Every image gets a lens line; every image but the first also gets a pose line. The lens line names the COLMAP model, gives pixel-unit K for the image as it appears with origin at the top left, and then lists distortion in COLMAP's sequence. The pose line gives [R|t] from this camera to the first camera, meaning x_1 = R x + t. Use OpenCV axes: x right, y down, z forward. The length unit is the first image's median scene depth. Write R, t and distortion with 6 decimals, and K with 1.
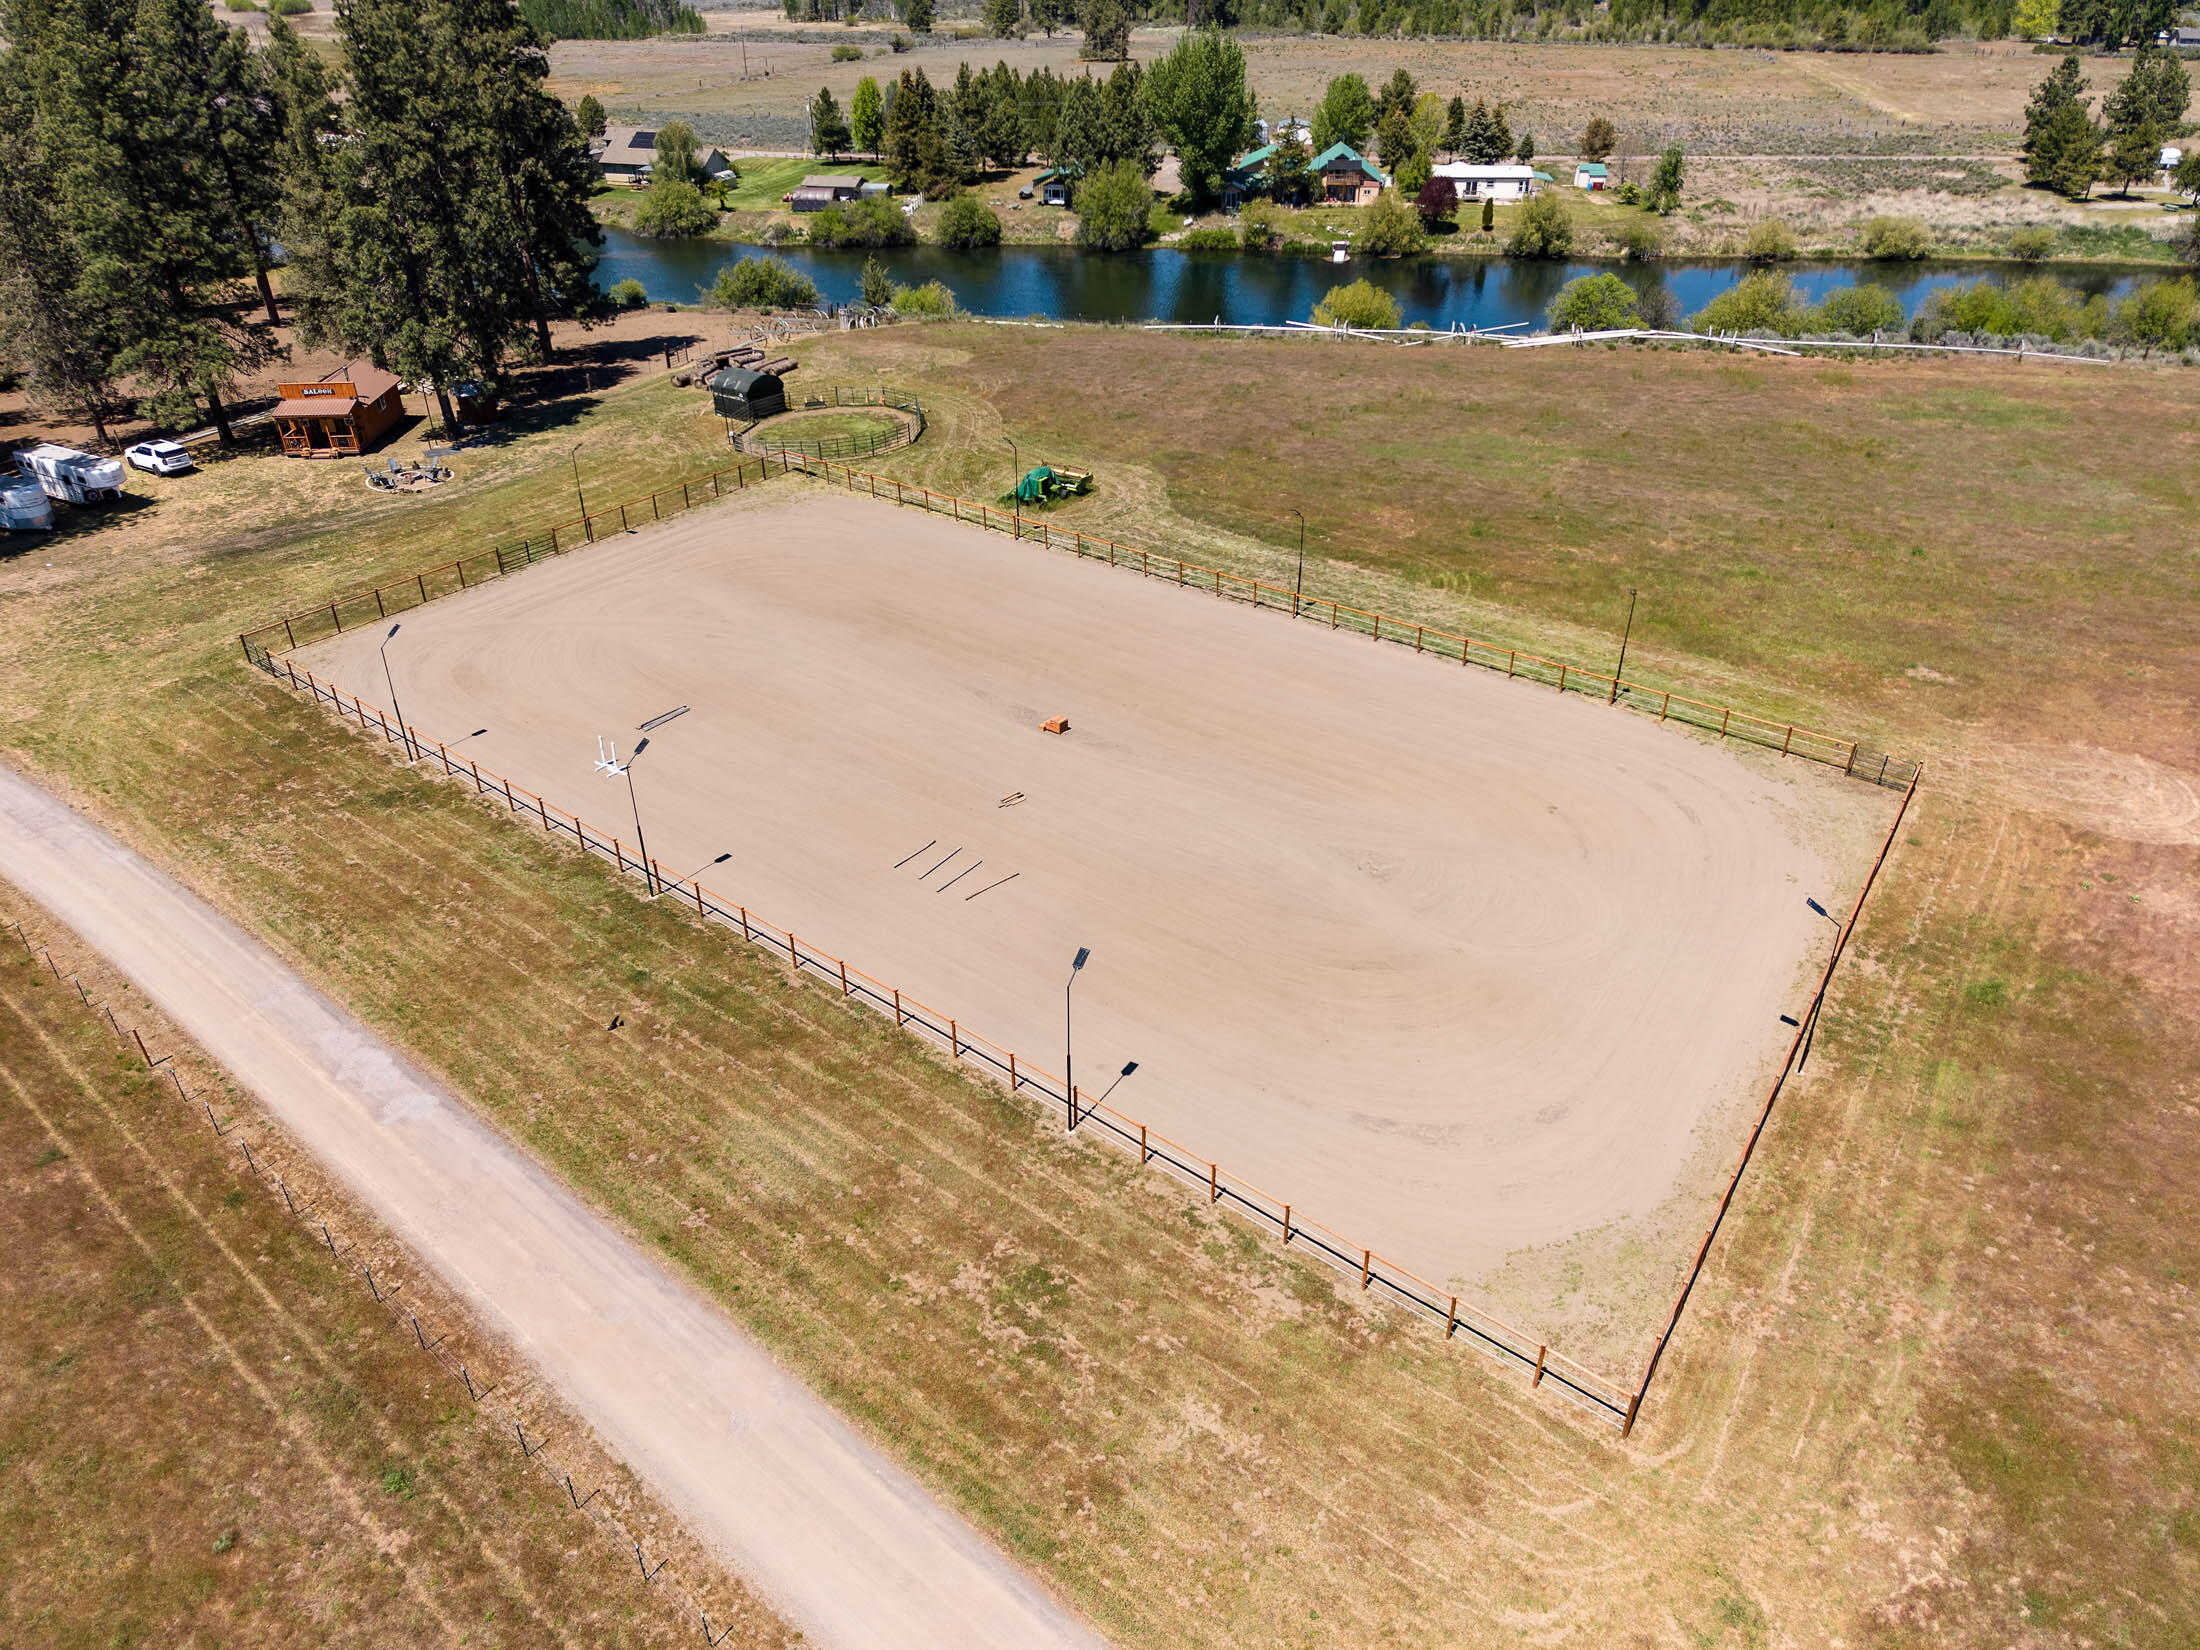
lens RADIAL K [[1531.6, 0, 1100.0], [0, 1531.6, 825.0], [0, 0, 1]] dist [0.072254, -0.089482]
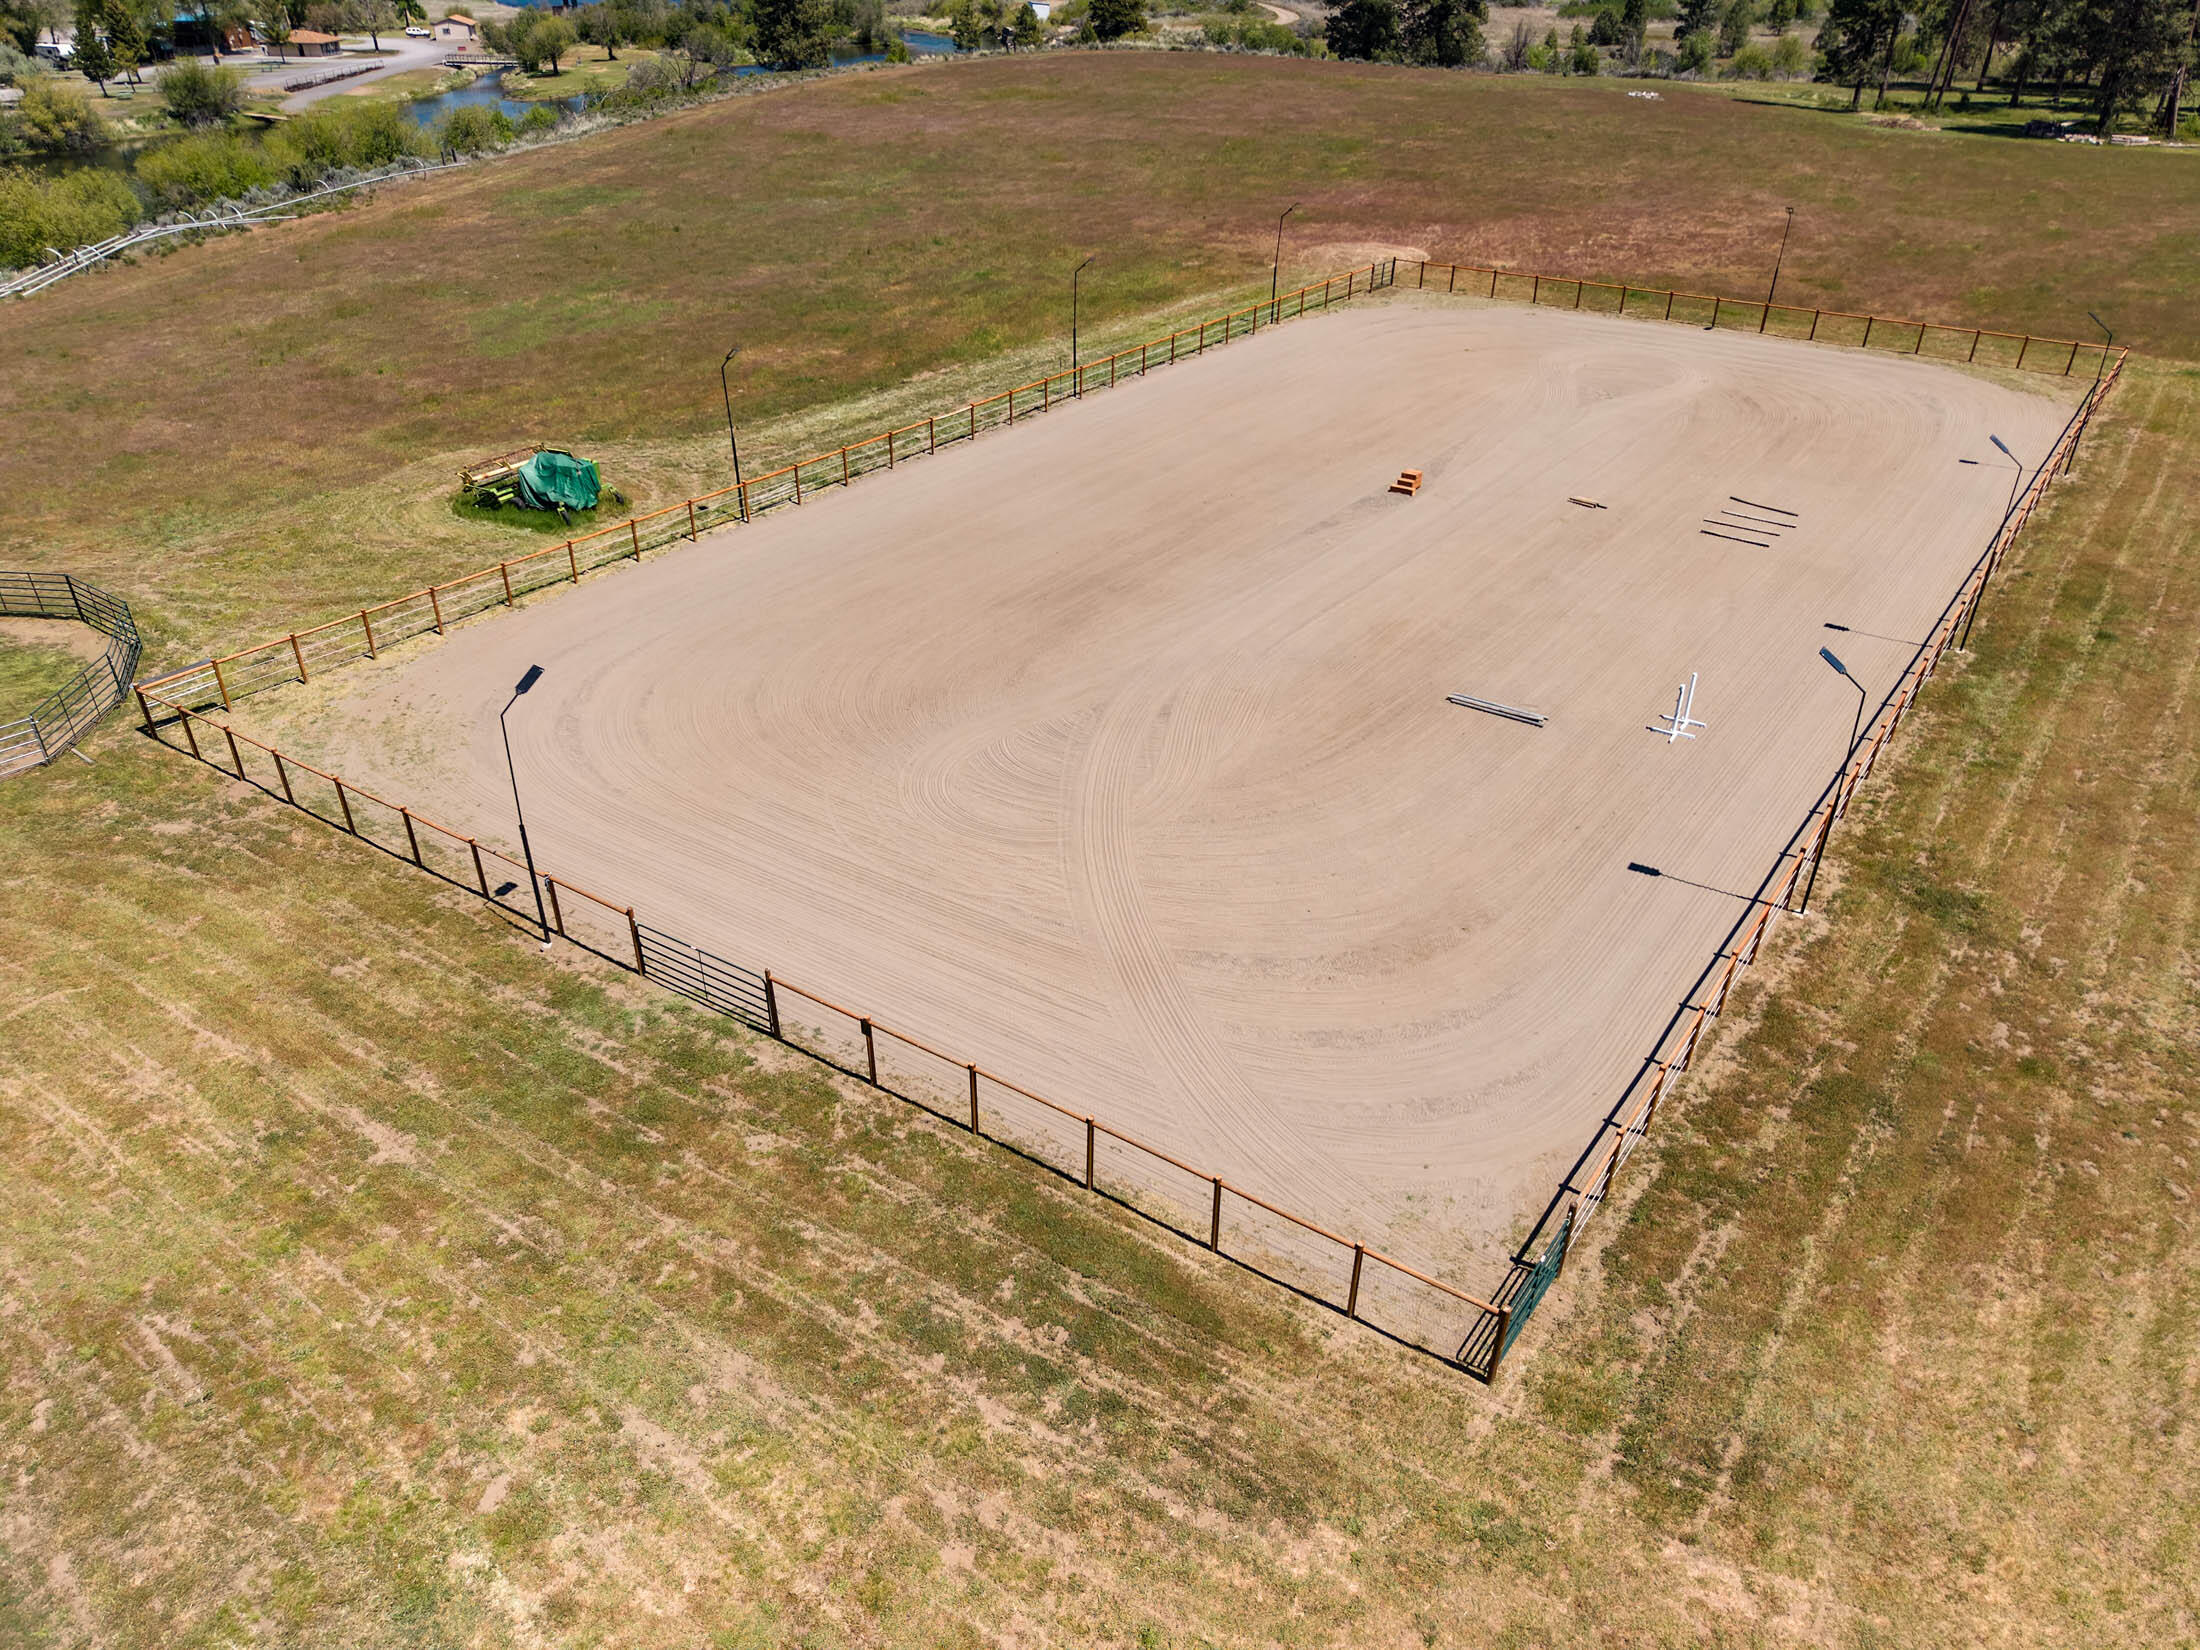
lens RADIAL K [[1531.6, 0, 1100.0], [0, 1531.6, 825.0], [0, 0, 1]] dist [0.072254, -0.089482]
pose [[-0.072844, -0.494380, 0.866188, -0.735874], [0.503546, 0.731441, 0.459820, -0.351524], [-0.860892, 0.469661, 0.195662, 0.942984]]
